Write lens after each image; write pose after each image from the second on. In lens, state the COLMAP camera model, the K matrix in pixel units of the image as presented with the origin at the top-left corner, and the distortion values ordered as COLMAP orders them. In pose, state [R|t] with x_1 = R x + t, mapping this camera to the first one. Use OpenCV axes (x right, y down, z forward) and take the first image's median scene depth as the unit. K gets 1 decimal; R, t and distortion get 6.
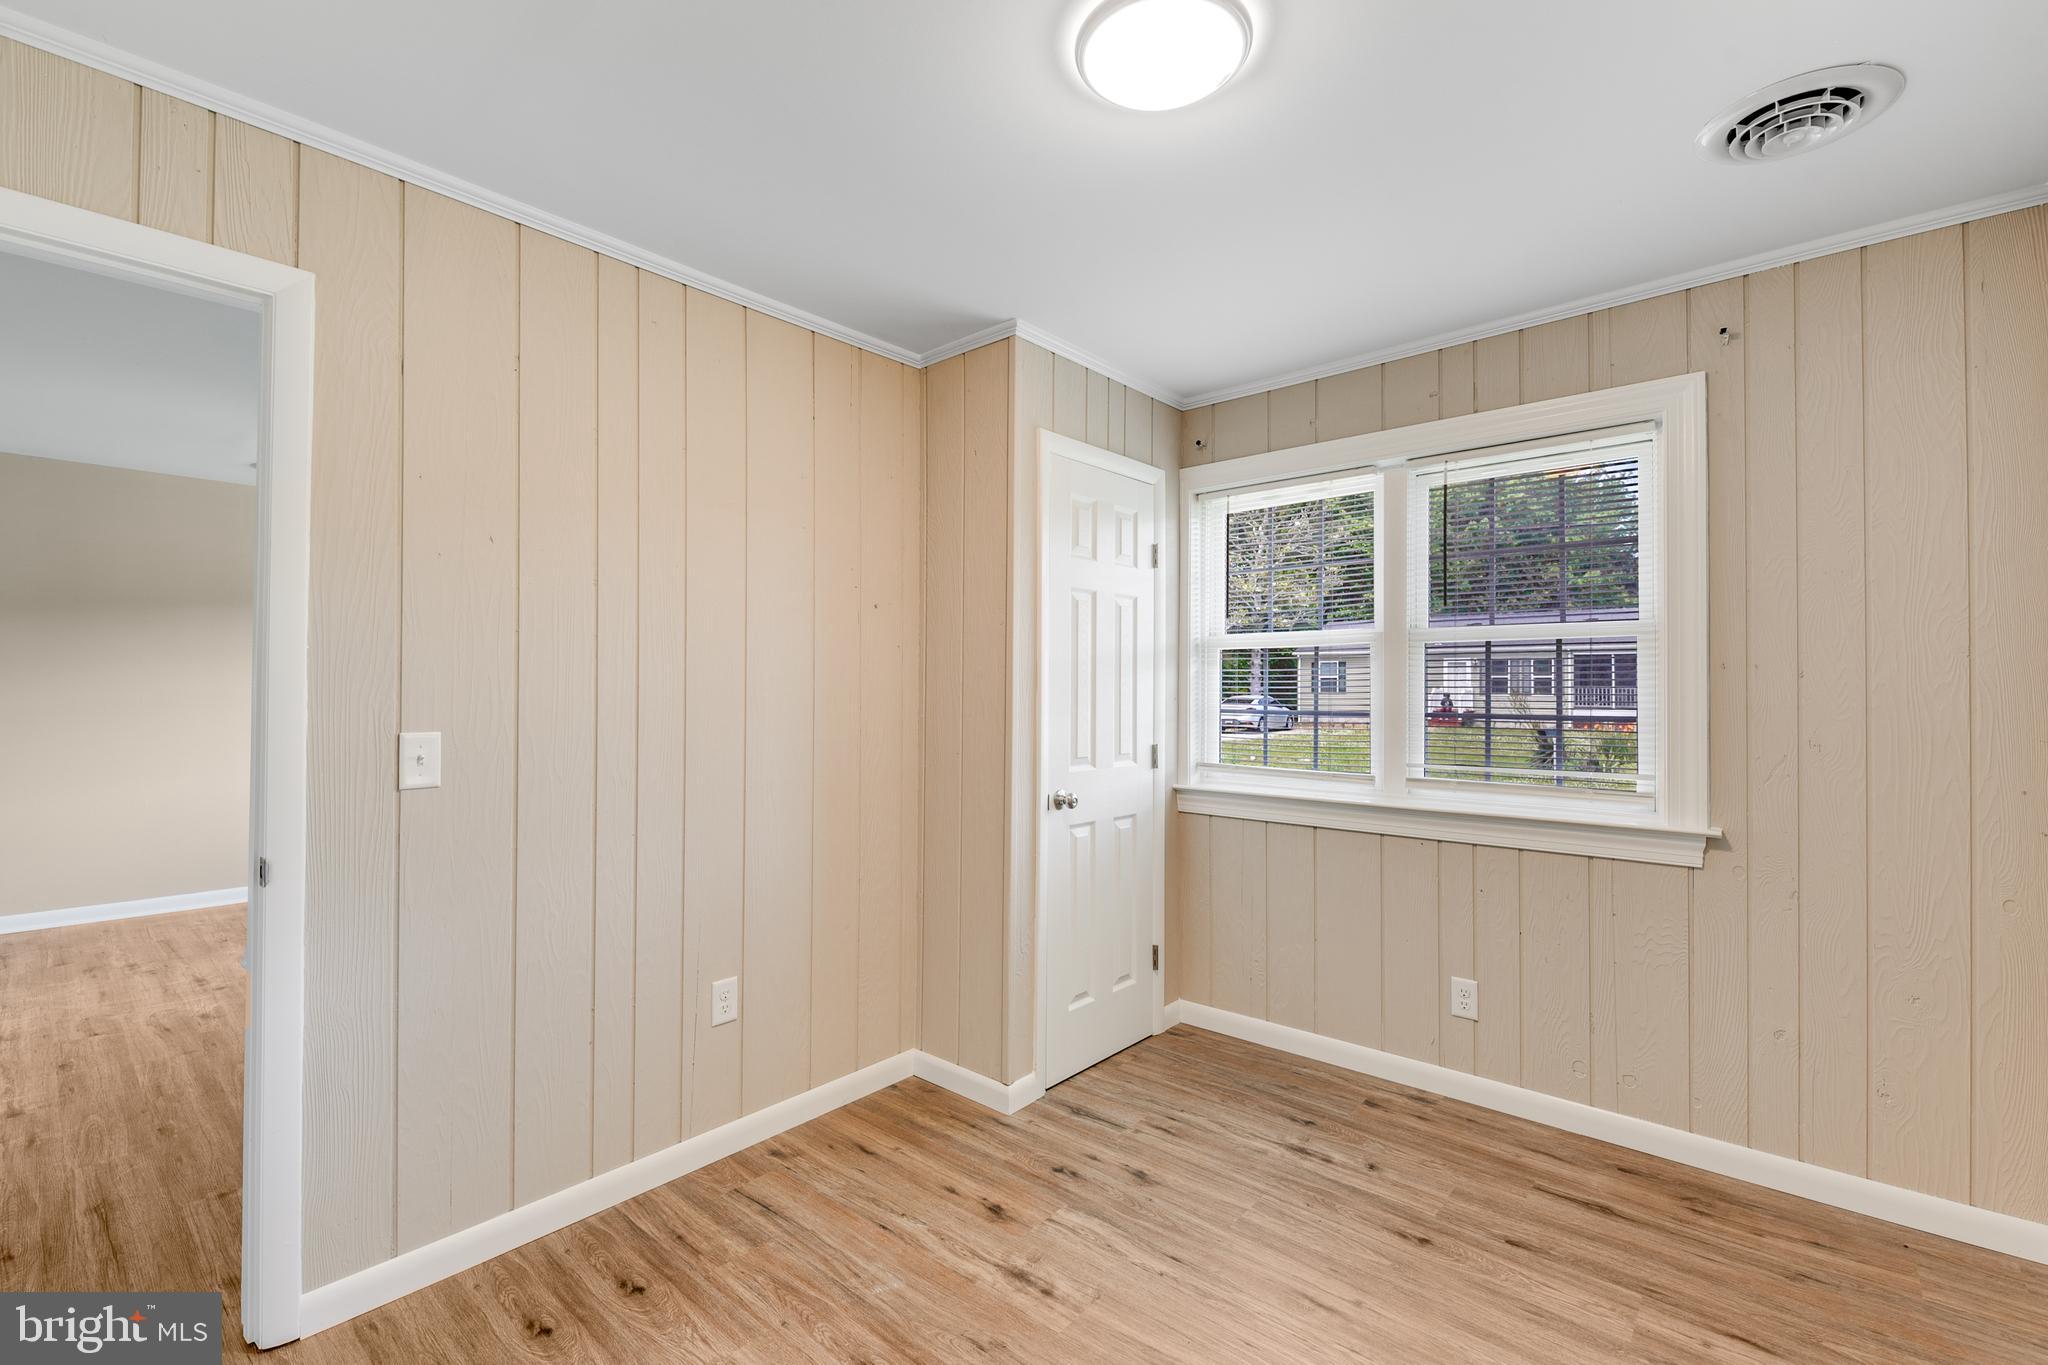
lens RADIAL K [[876.1, 0, 1023.0], [0, 876.1, 691.8], [0, 0, 1]] dist [0.010706, -0.008956]
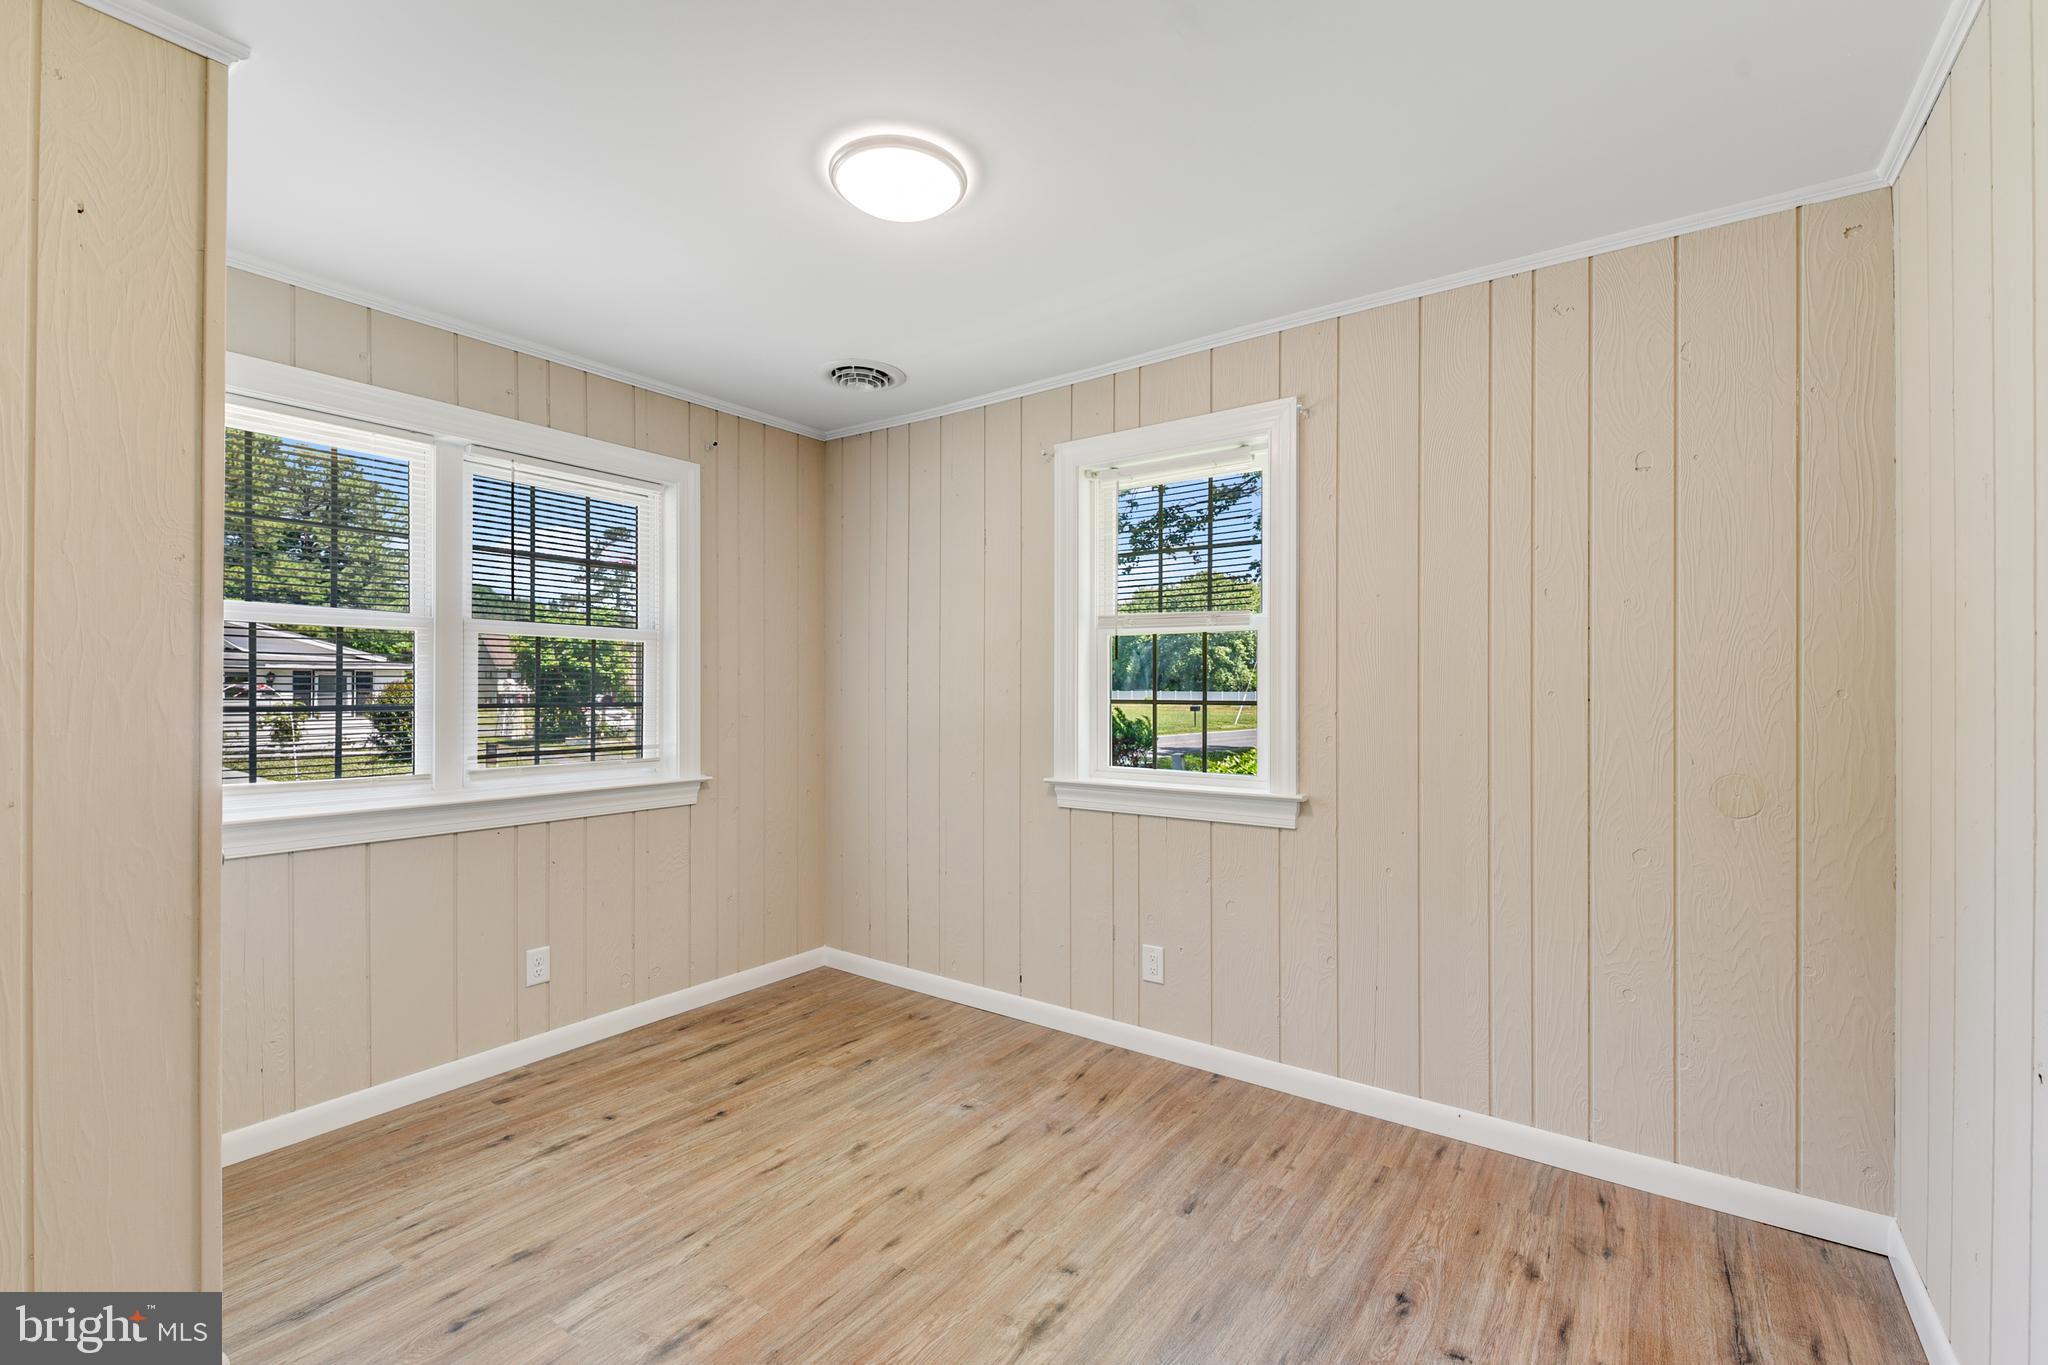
lens RADIAL K [[888.5, 0, 1018.9], [0, 888.5, 703.6], [0, 0, 1]] dist [0.012154, -0.012629]
pose [[-0.100815, -0.021129, 0.994681, -0.737066], [-0.005429, 0.999771, 0.020687, -0.000455], [-0.994890, -0.003315, -0.100906, 0.599002]]
